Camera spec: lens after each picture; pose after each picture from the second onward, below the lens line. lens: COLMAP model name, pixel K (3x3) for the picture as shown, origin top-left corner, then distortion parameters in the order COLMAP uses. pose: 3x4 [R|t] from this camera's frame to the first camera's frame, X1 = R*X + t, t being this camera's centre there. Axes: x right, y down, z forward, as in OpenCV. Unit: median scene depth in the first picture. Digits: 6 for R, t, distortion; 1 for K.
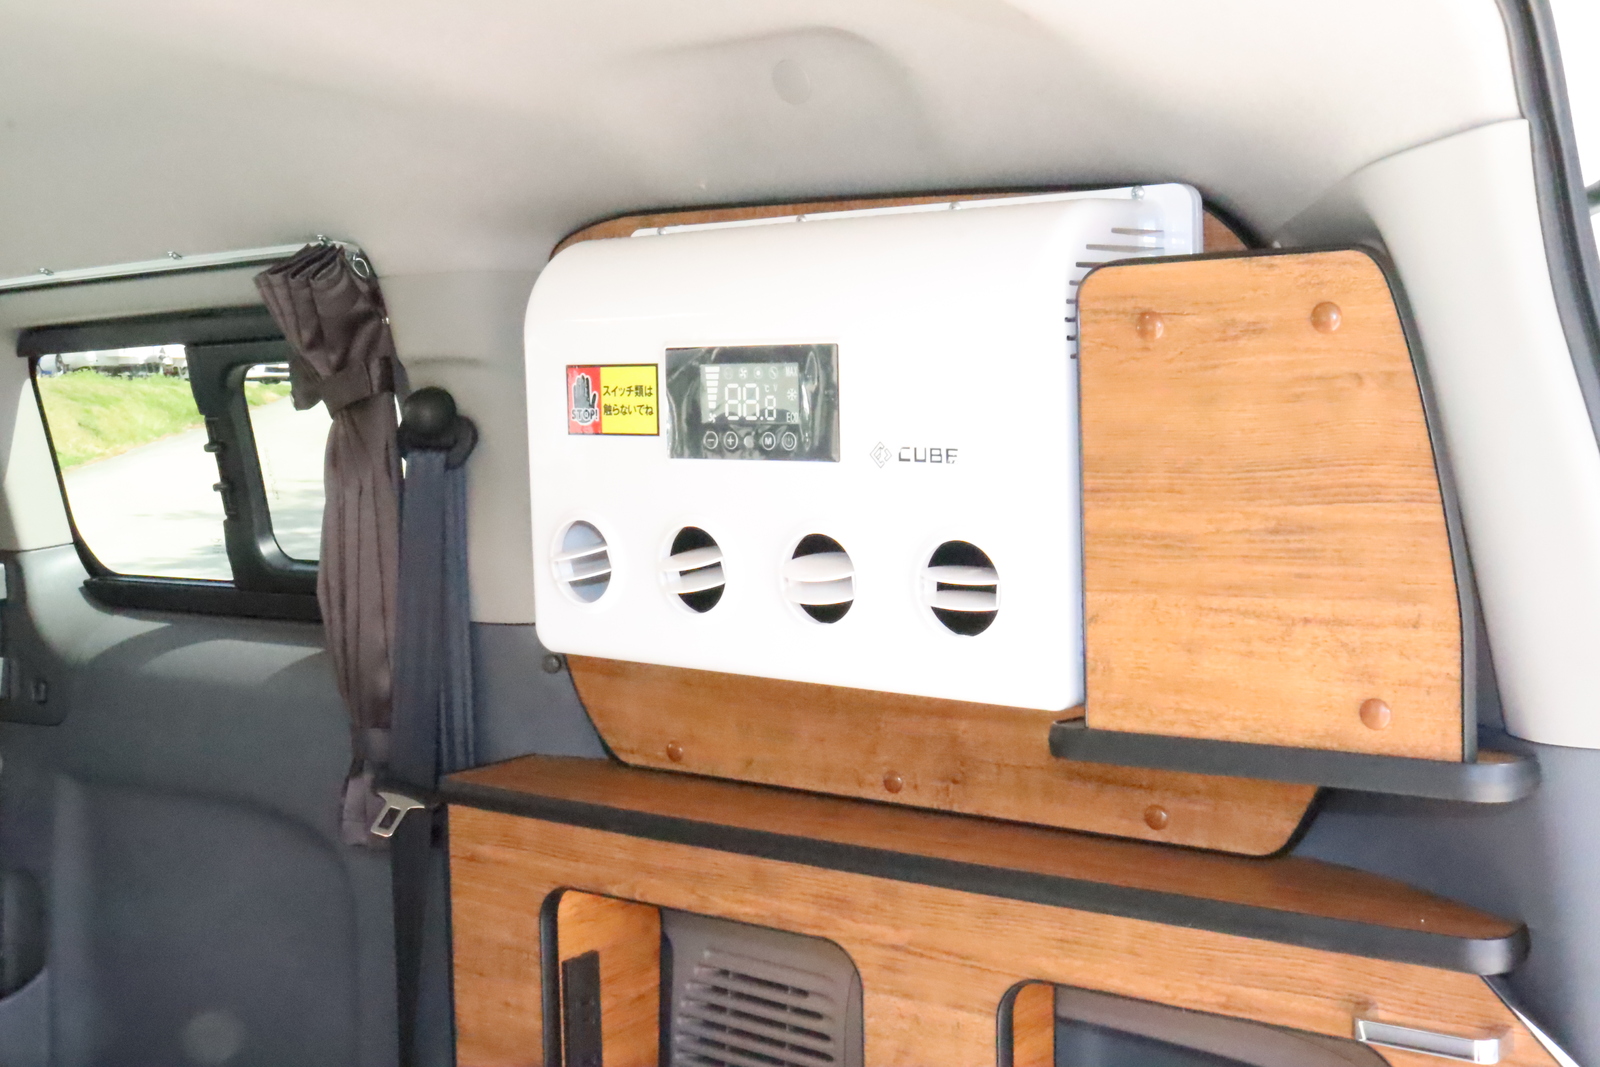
lens RADIAL K [[1784.5, 0, 800.0], [0, 1784.5, 533.5], [0, 0, 1]] dist [0.019152, 0.023229]
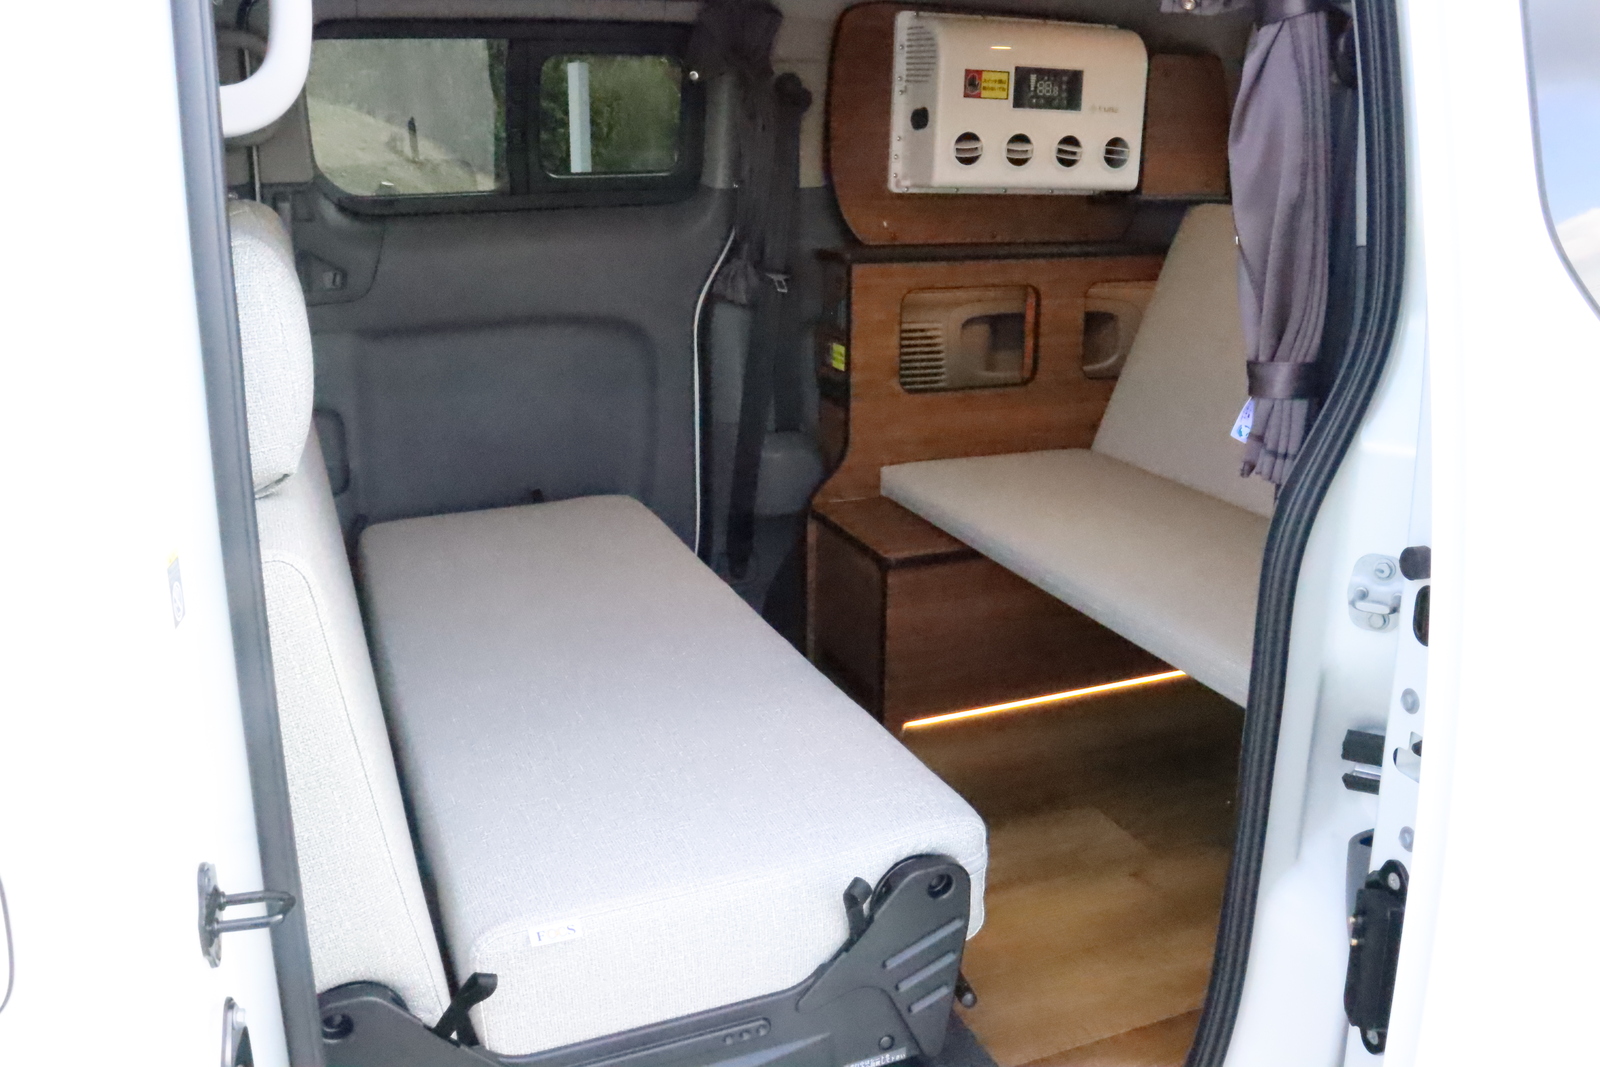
lens RADIAL K [[1329.8, 0, 802.5], [0, 1329.8, 500.8], [0, 0, 1]] dist [-0.164877, 0.153487]
pose [[0.503015, -0.219688, 0.835891, -1.782012], [0.044231, 0.972431, 0.228957, 0.060730], [-0.863145, -0.078197, 0.498864, 0.216872]]
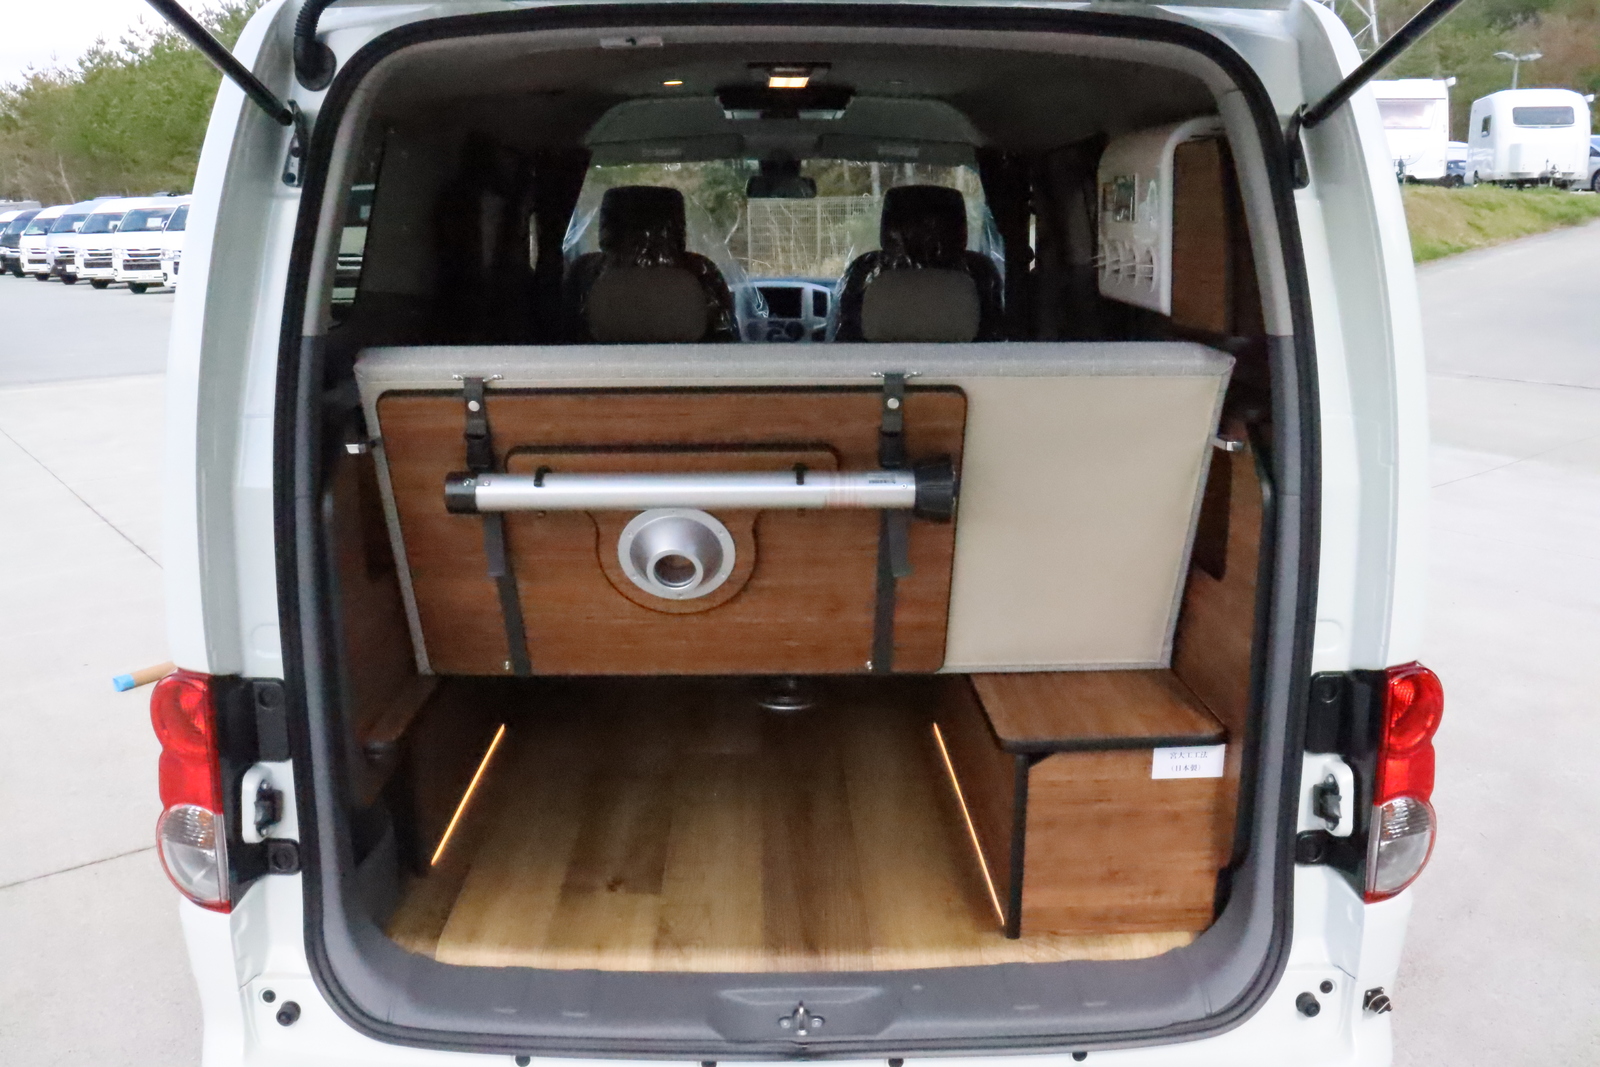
lens RADIAL K [[1329.8, 0, 802.5], [0, 1329.8, 500.8], [0, 0, 1]] dist [-0.164877, 0.153487]
pose [[0.626257, 0.169941, -0.760869, 1.003929], [-0.052674, 0.982946, 0.176188, 0.040564], [0.777835, -0.070261, 0.624528, -0.483178]]
